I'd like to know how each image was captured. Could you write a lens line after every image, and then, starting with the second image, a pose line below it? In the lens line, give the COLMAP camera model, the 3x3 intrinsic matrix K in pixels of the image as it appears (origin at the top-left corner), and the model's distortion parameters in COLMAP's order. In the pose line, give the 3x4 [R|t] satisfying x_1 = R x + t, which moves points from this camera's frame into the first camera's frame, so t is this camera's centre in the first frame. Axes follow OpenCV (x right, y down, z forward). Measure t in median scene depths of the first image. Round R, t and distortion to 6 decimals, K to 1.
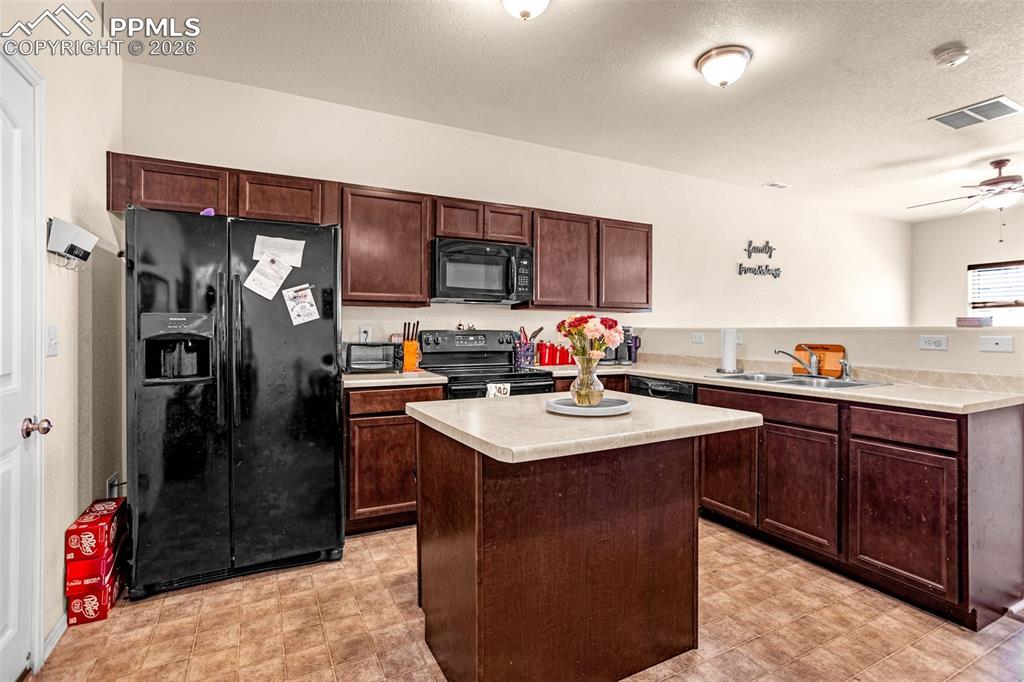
lens RADIAL K [[490.1, 0, 512.4], [0, 490.1, 330.7], [0, 0, 1]] dist [-0.042761, 0.023030]
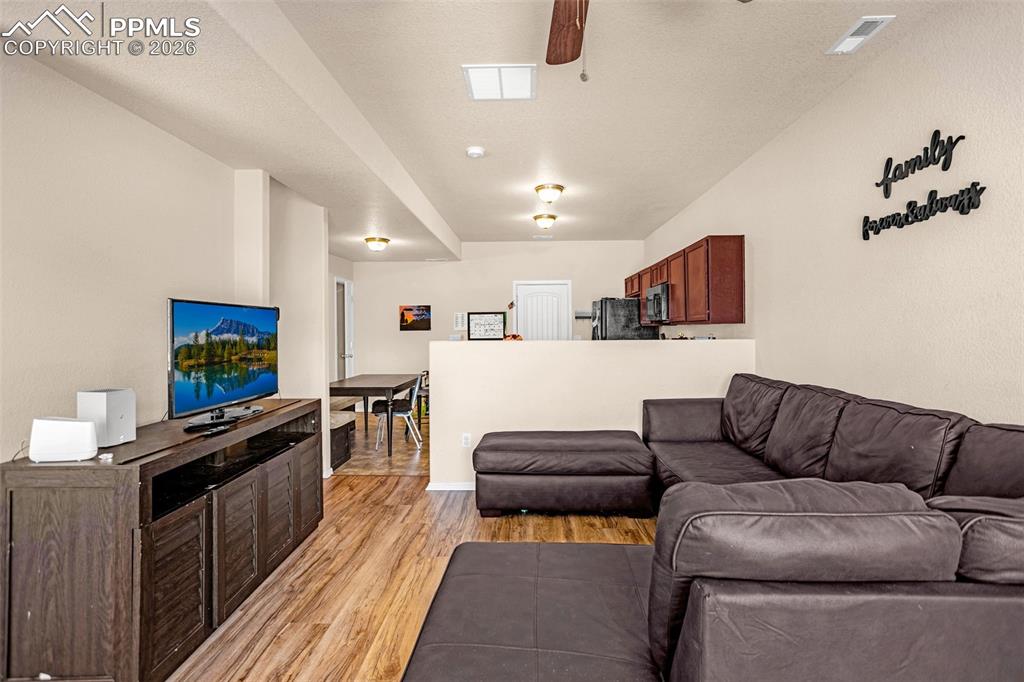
lens RADIAL K [[490.1, 0, 512.4], [0, 490.1, 330.7], [0, 0, 1]] dist [-0.042761, 0.023030]
pose [[-0.484959, 0.000063, -0.874537, 1.439431], [0.000077, 1.000000, 0.000029, -0.025826], [0.874537, -0.000053, -0.484959, 1.216507]]
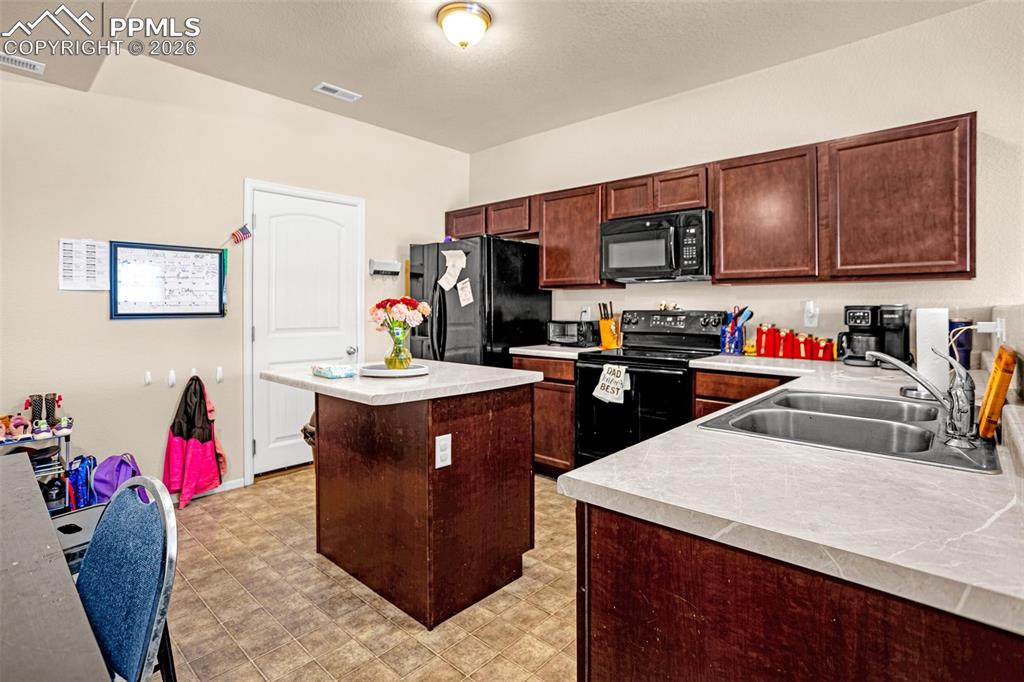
lens RADIAL K [[506.4, 0, 512.2], [0, 506.4, 296.9], [0, 0, 1]] dist [-0.000118, 0.011388]
pose [[0.350056, -0.019582, -0.936524, 0.663100], [-0.003718, 0.999745, -0.022294, -0.003541], [0.936721, 0.011287, 0.349894, 0.361691]]
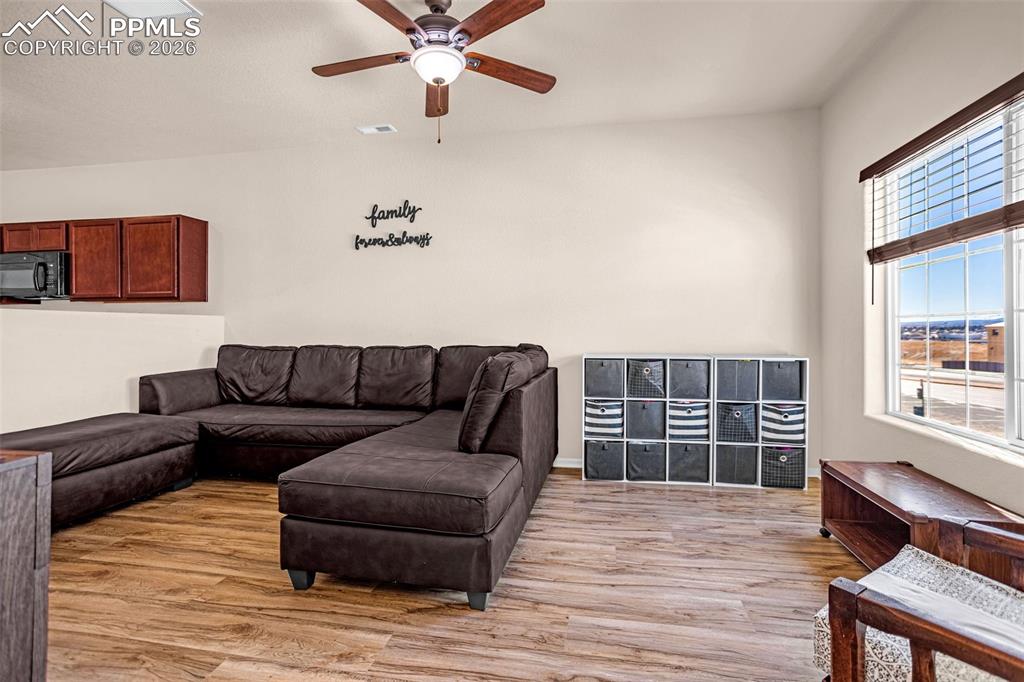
lens RADIAL K [[490.1, 0, 512.4], [0, 490.1, 330.7], [0, 0, 1]] dist [-0.042761, 0.023030]
pose [[0.784934, -0.002779, -0.619574, 1.559147], [0.001421, 0.999995, -0.002686, 0.031710], [0.619578, 0.001228, 0.784934, 0.685822]]
